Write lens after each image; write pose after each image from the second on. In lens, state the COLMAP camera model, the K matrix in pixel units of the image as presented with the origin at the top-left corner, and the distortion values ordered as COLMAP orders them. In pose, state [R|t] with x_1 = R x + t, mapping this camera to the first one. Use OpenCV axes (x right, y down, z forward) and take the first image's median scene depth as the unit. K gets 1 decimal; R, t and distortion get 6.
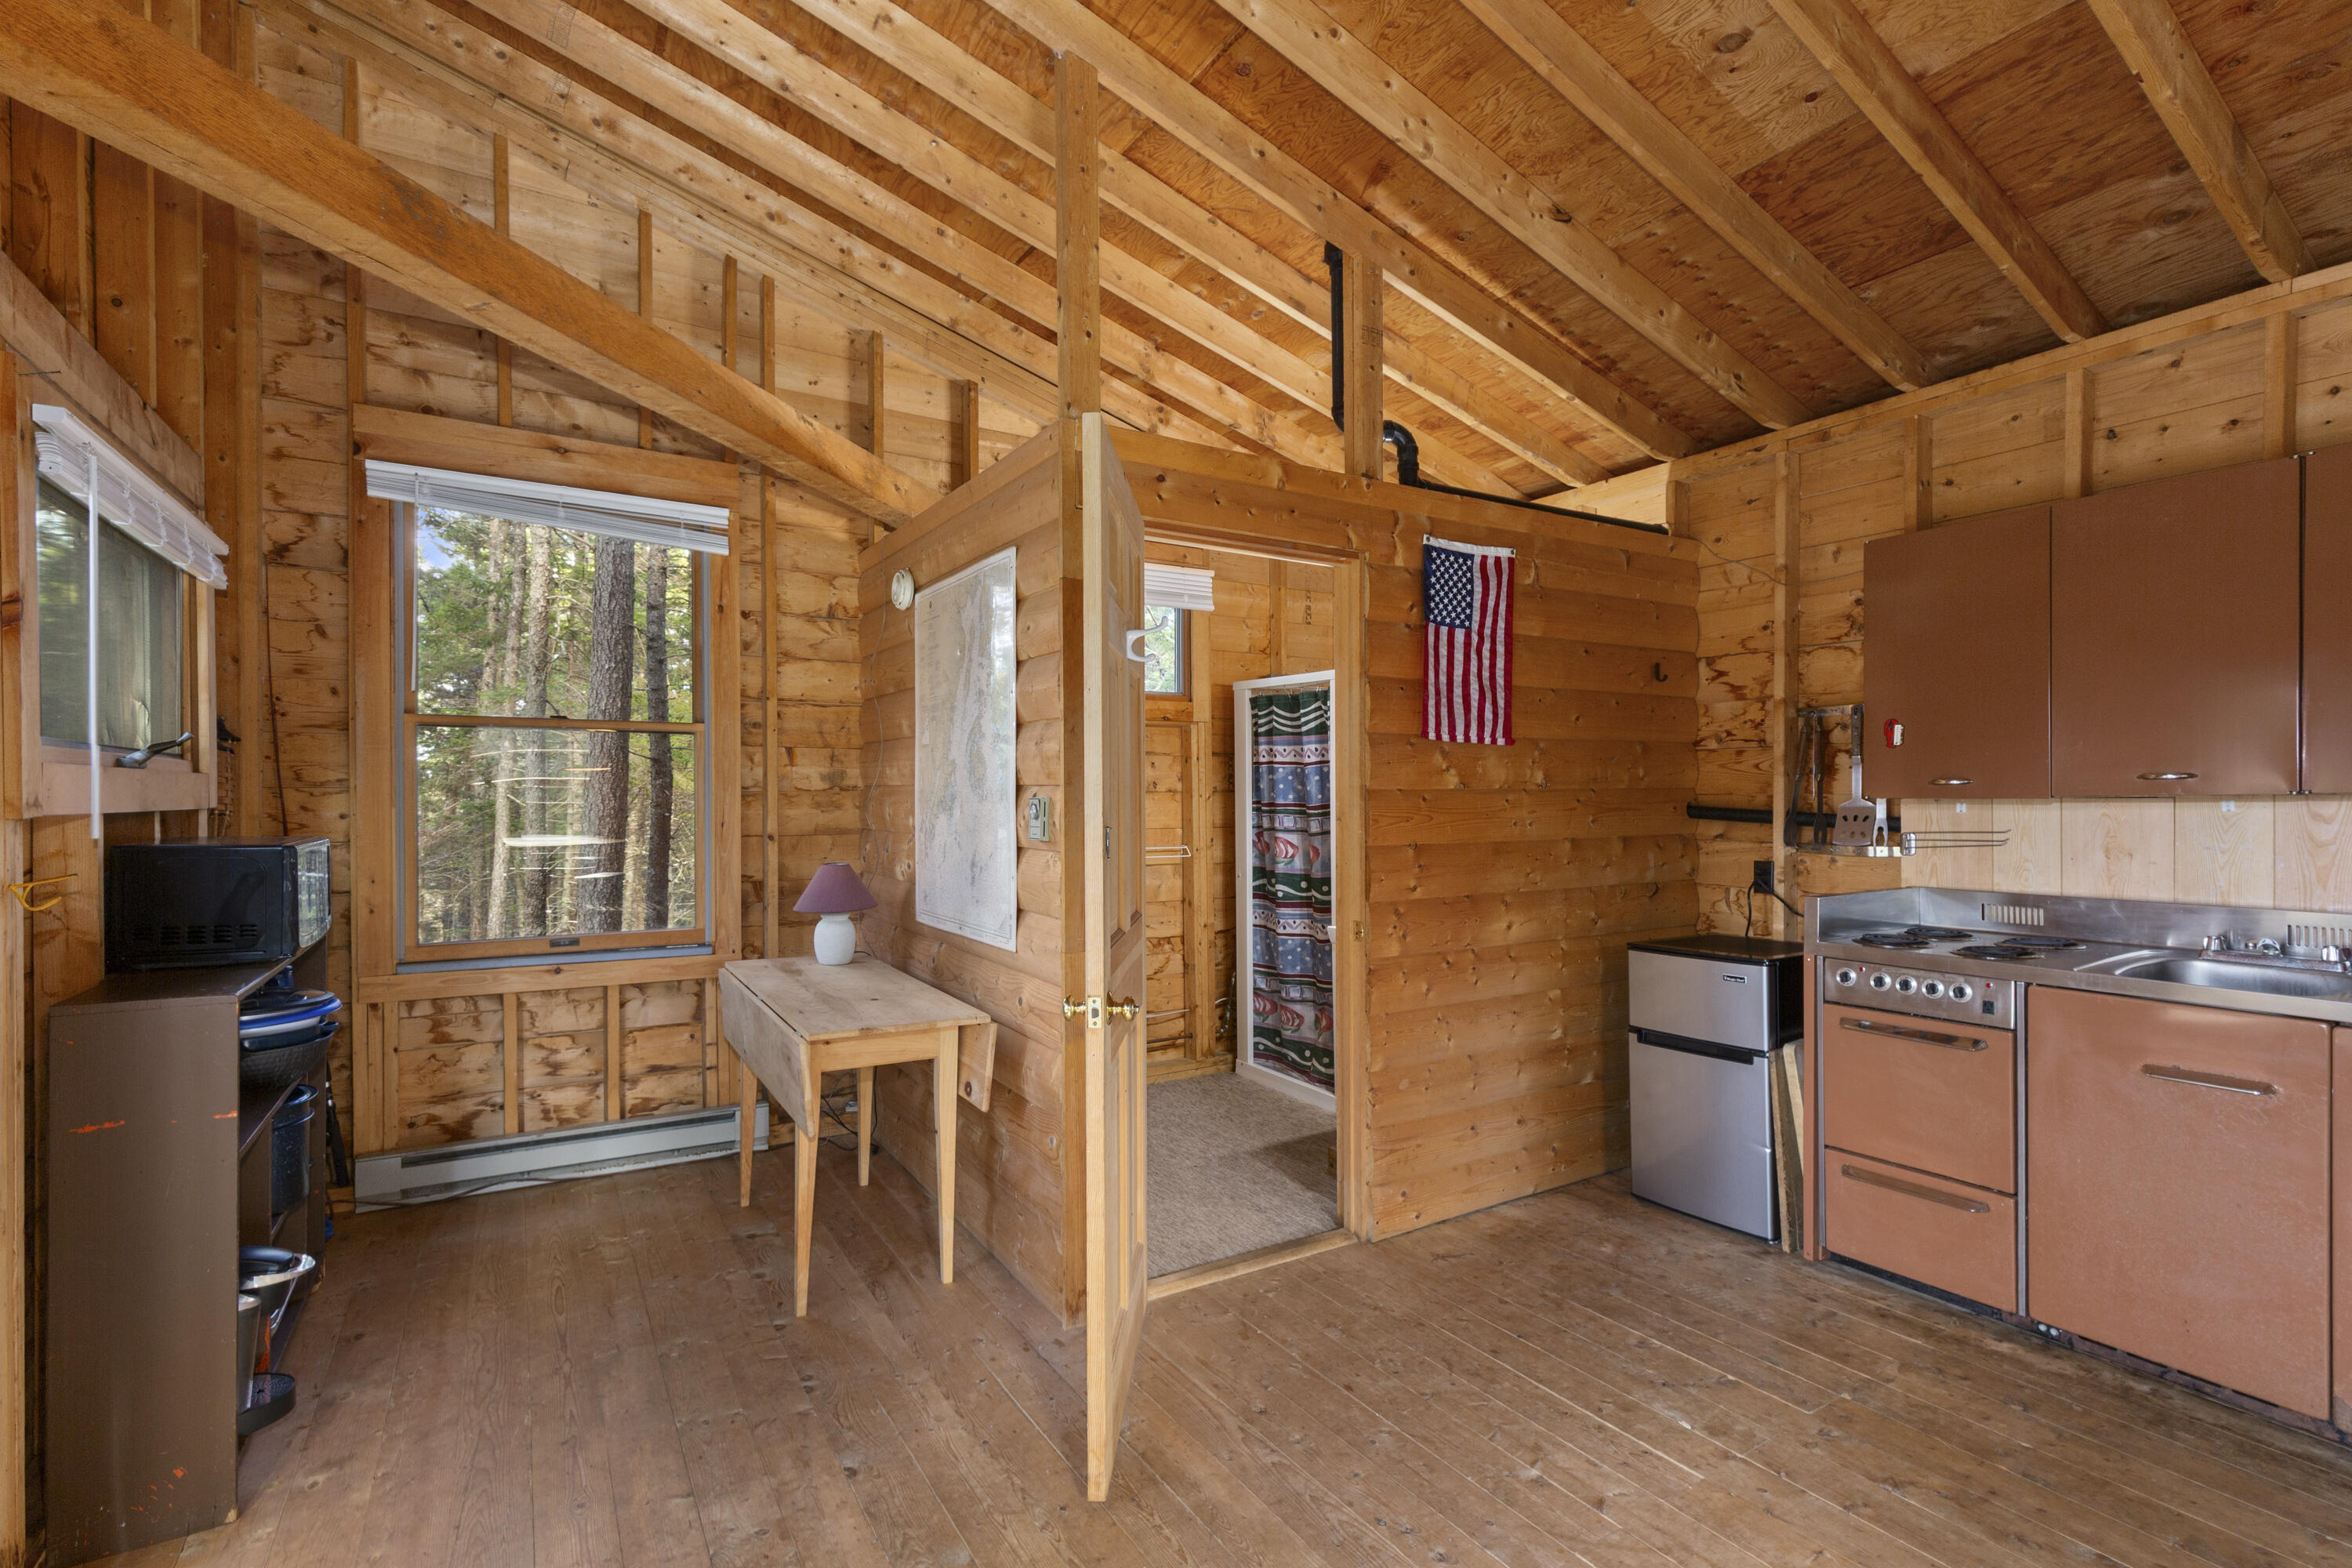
lens RADIAL K [[1065.9, 0, 1187.5], [0, 1065.9, 793.4], [0, 0, 1]] dist [0.002240, -0.000828]
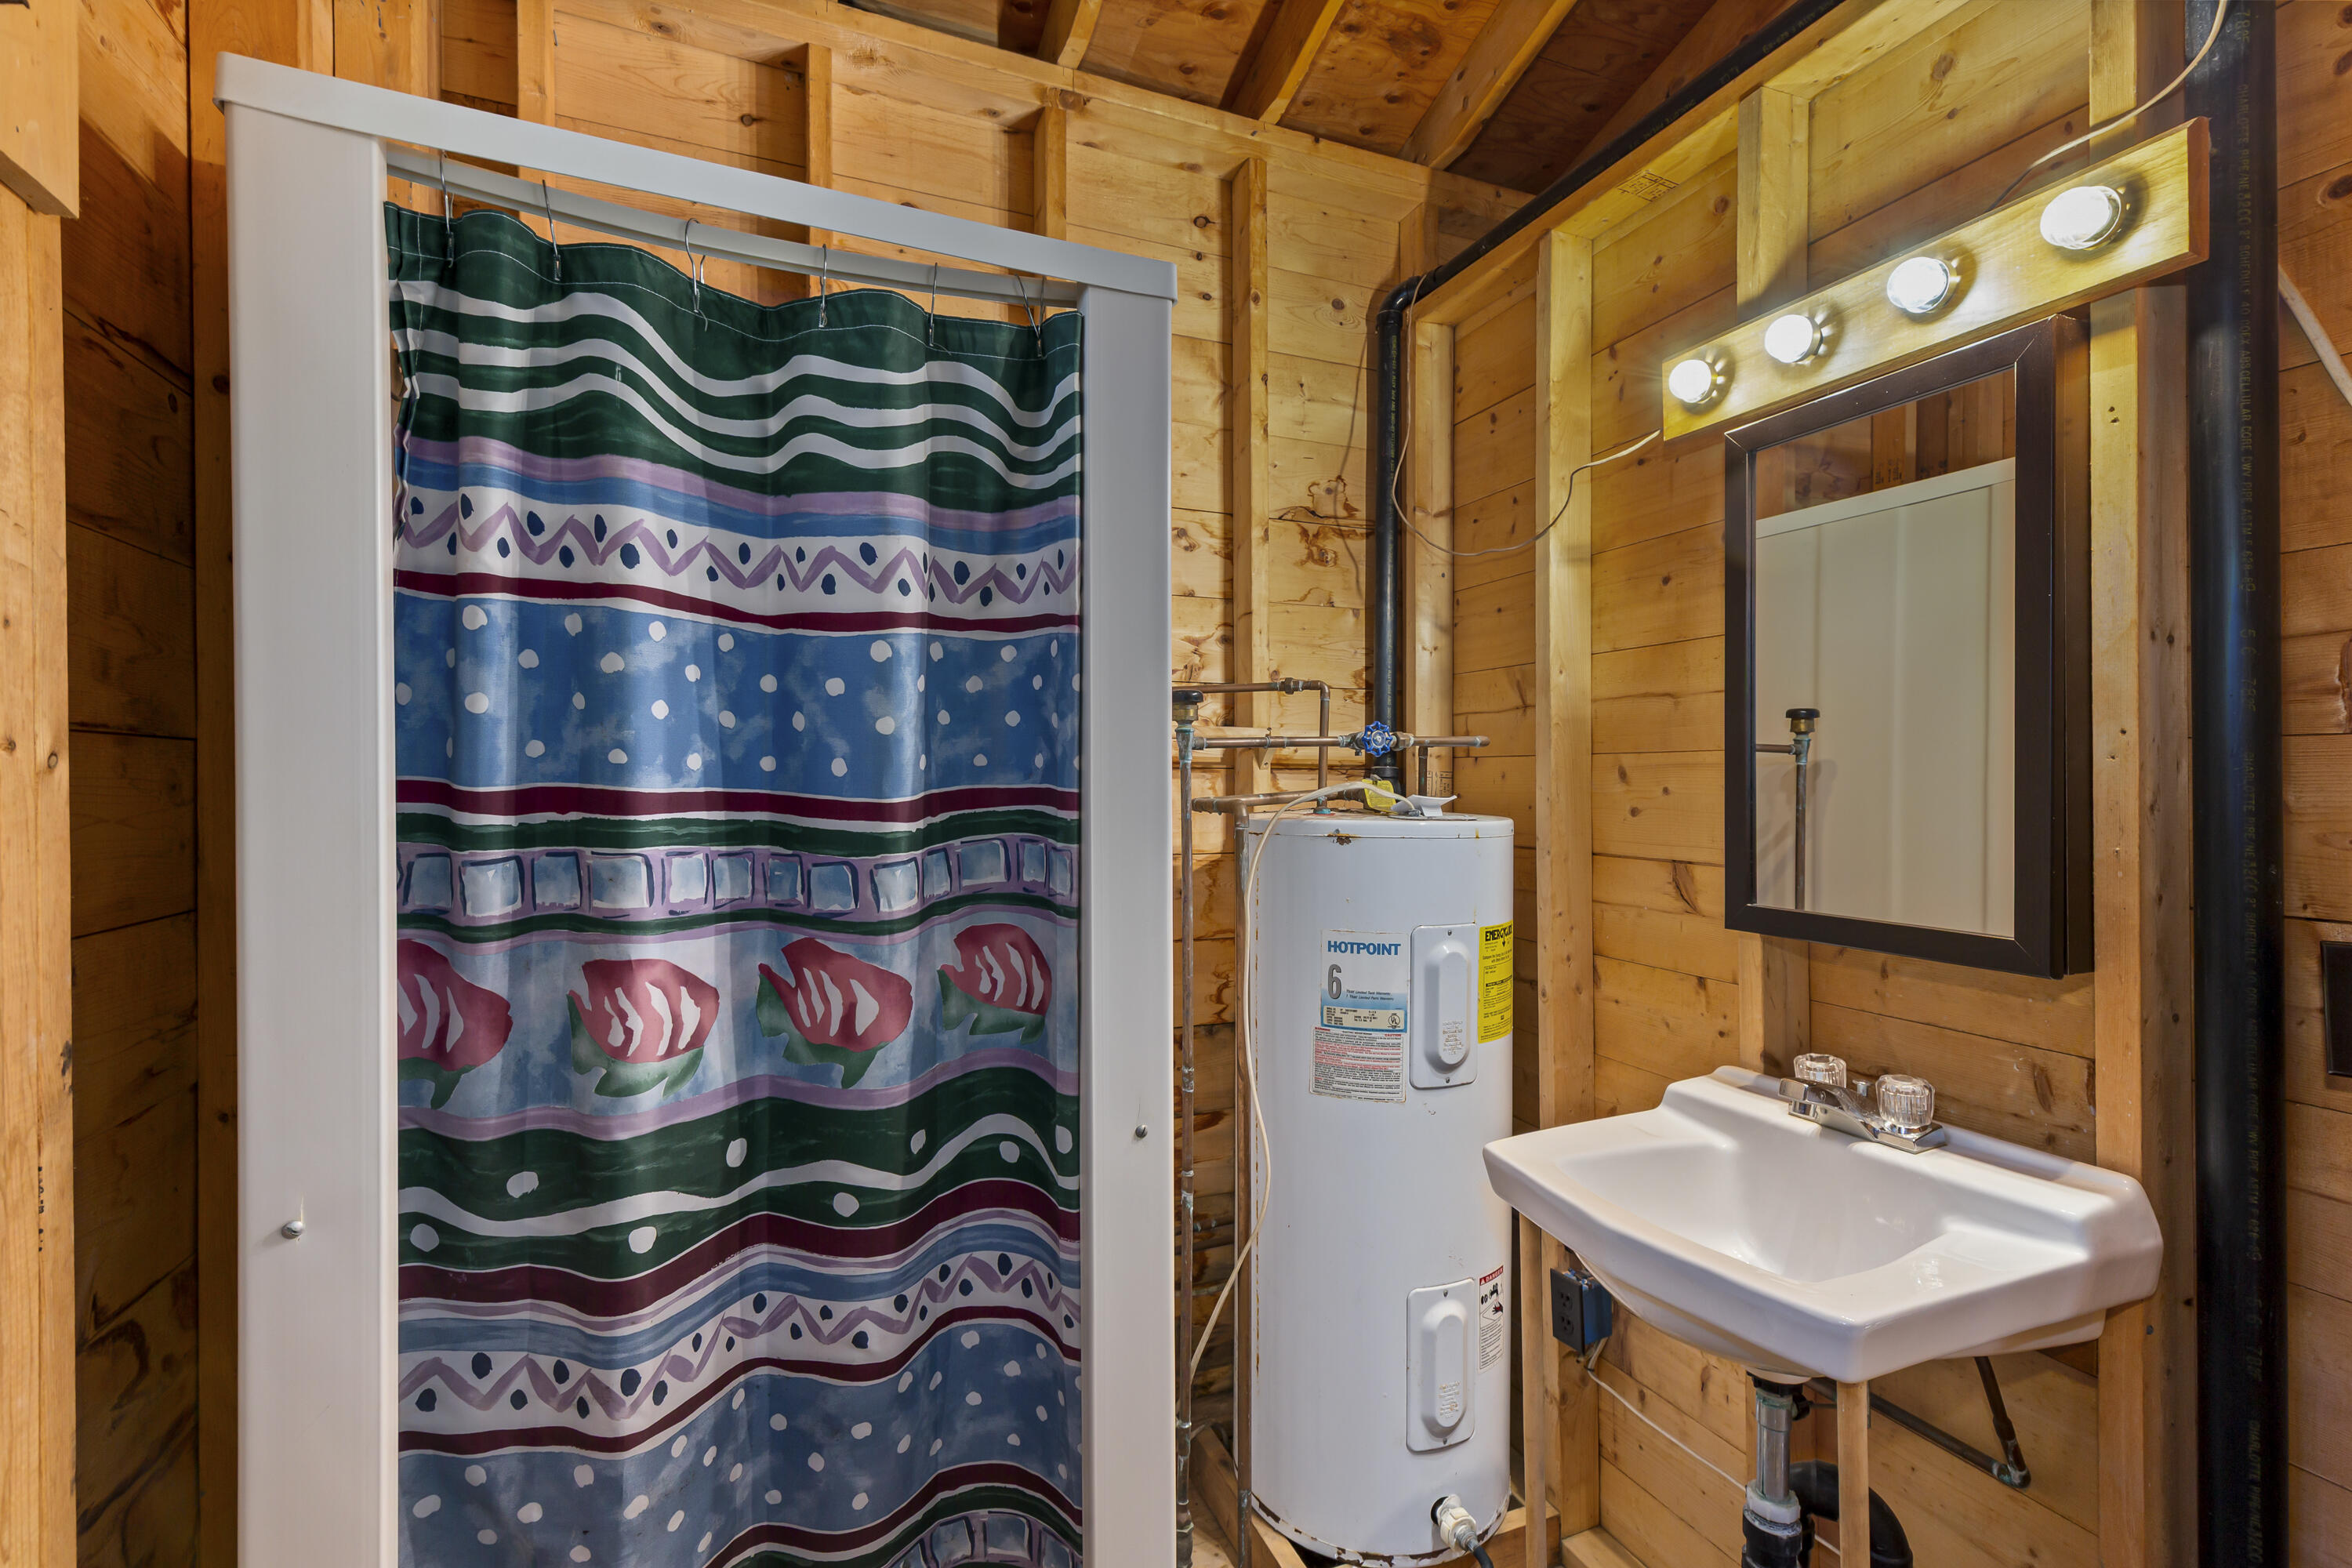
lens RADIAL K [[1067.0, 0, 1176.9], [0, 1067.0, 766.5], [0, 0, 1]] dist [0.004320, 0.000061]
pose [[0.169106, 0.000713, 0.985598, -0.096924], [-0.005922, 0.999982, 0.000292, 0.003452], [-0.985580, -0.005887, 0.169107, 0.864803]]
